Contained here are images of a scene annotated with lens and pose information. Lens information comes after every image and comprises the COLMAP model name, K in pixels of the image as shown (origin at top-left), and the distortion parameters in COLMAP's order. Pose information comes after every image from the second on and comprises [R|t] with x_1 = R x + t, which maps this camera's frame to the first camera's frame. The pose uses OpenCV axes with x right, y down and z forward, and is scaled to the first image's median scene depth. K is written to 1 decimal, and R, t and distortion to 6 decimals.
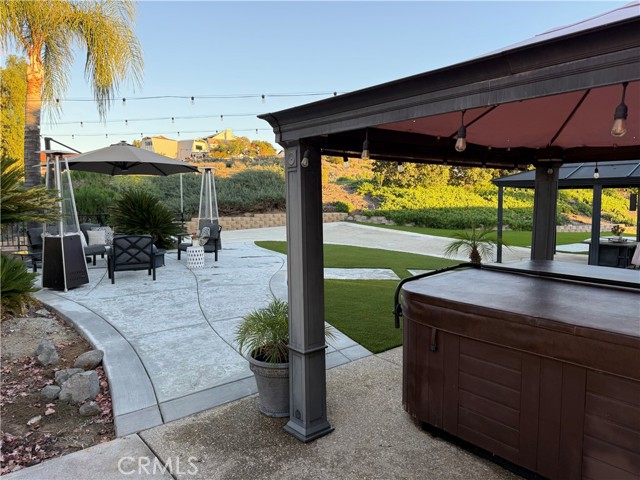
lens RADIAL K [[447.7, 0, 325.0], [0, 447.7, 240.1], [0, 0, 1]] dist [0.083403, -0.097407]
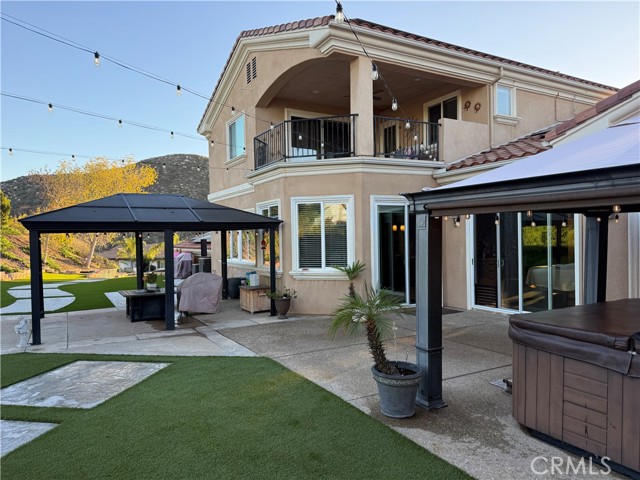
lens RADIAL K [[447.7, 0, 319.7], [0, 447.7, 242.0], [0, 0, 1]] dist [0.083403, -0.097407]
pose [[0.180274, -0.018968, 0.983434, -0.214347], [0.106003, 0.994366, -0.000253, -0.062346], [-0.977888, 0.104293, 0.181269, 0.533583]]
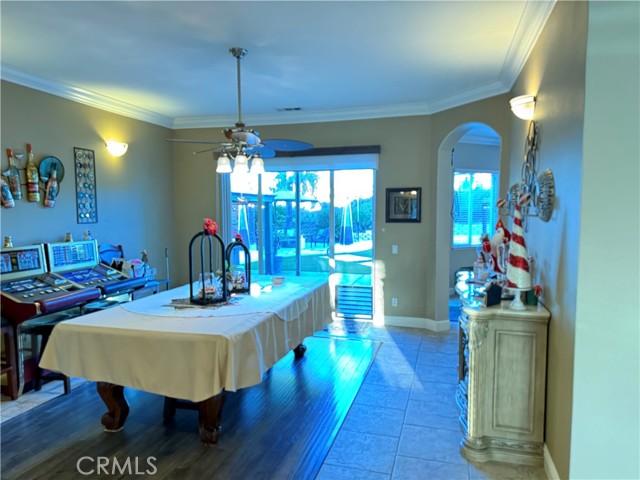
lens RADIAL K [[447.7, 0, 325.9], [0, 447.7, 242.0], [0, 0, 1]] dist [0.083403, -0.097407]
pose [[0.580442, 0.055937, -0.812378, 1.330171], [-0.076077, 0.996999, 0.014293, -0.005707], [0.810740, 0.053508, 0.582956, -0.084753]]
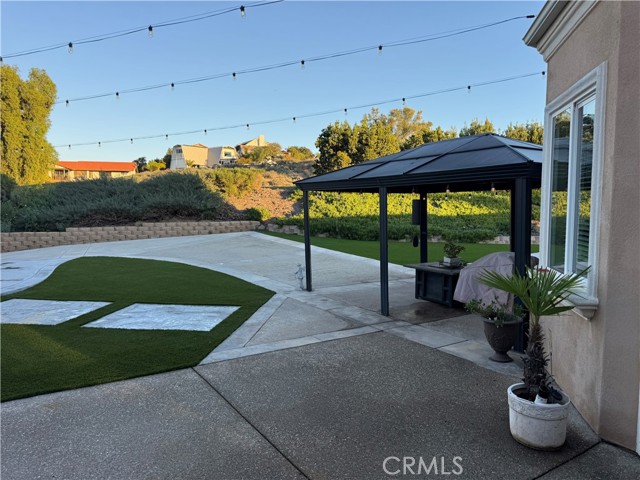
lens RADIAL K [[447.7, 0, 322.3], [0, 447.7, 241.3], [0, 0, 1]] dist [0.083403, -0.097407]
pose [[0.993707, 0.002767, -0.111973, 0.570909], [-0.003713, 0.999959, -0.008244, -0.030727], [0.111946, 0.008608, 0.993677, 0.298579]]
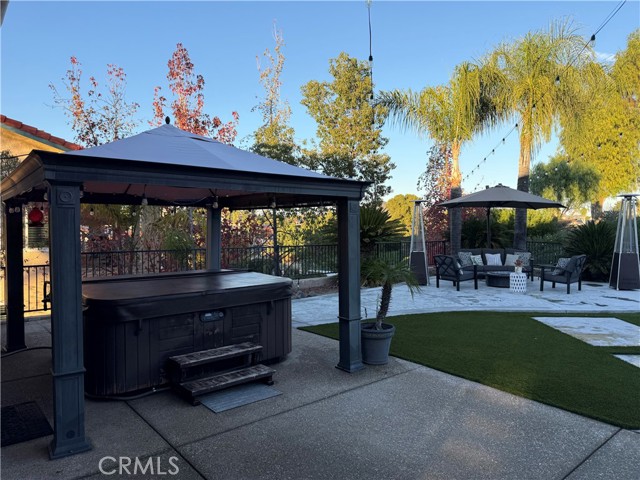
lens RADIAL K [[447.7, 0, 324.4], [0, 447.7, 241.2], [0, 0, 1]] dist [0.083403, -0.097407]
pose [[0.014866, 0.032588, -0.999358, 0.749268], [-0.095652, 0.994931, 0.031021, -0.046999], [0.995304, 0.095130, 0.017908, 0.473661]]
